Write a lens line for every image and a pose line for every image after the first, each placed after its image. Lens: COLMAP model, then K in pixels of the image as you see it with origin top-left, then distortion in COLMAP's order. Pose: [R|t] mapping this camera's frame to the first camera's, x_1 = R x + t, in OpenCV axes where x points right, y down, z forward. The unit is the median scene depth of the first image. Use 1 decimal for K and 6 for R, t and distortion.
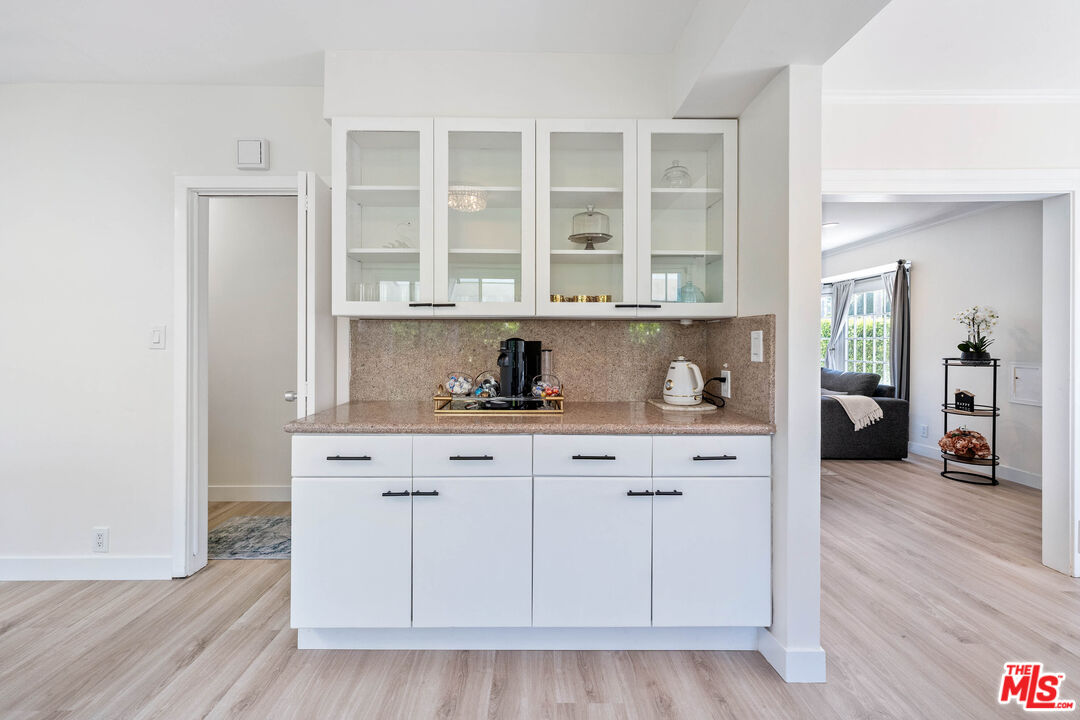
lens RADIAL K [[440.6, 0, 541.1], [0, 440.6, 344.9], [0, 0, 1]] dist [0.000704, 0.001069]
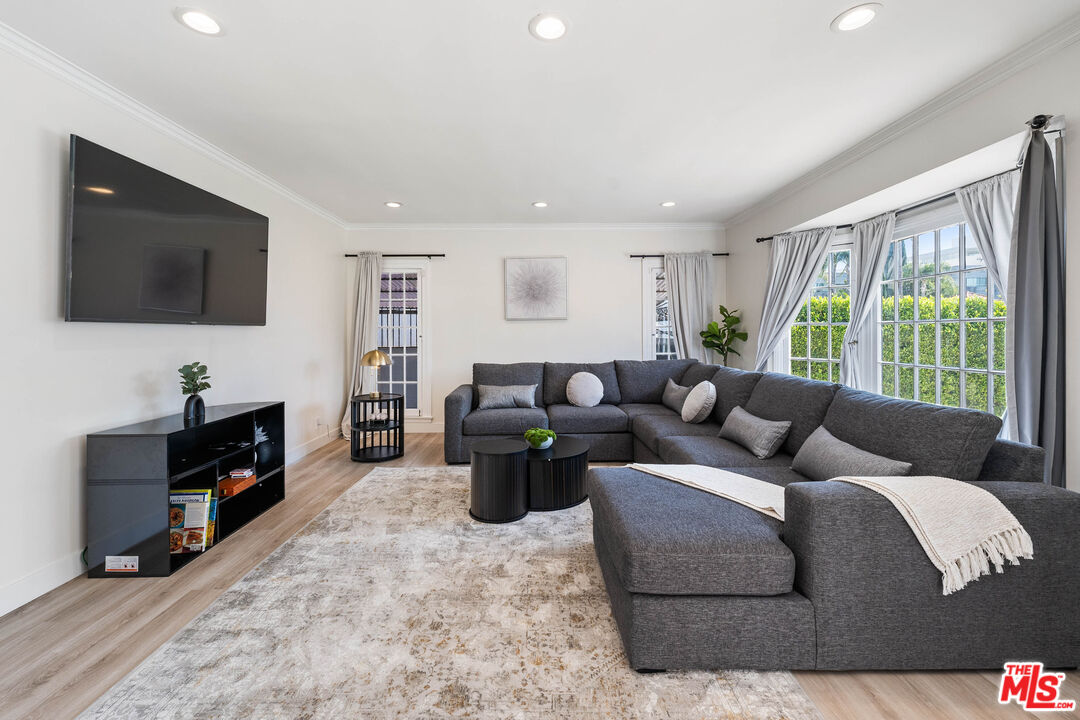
lens RADIAL K [[440.6, 0, 537.6], [0, 440.6, 331.2], [0, 0, 1]] dist [0.000704, 0.001069]
pose [[0.999733, -0.007349, -0.021914, 0.416060], [0.007121, 0.999920, -0.010467, -0.001933], [0.021989, 0.010308, 0.999705, 0.660452]]
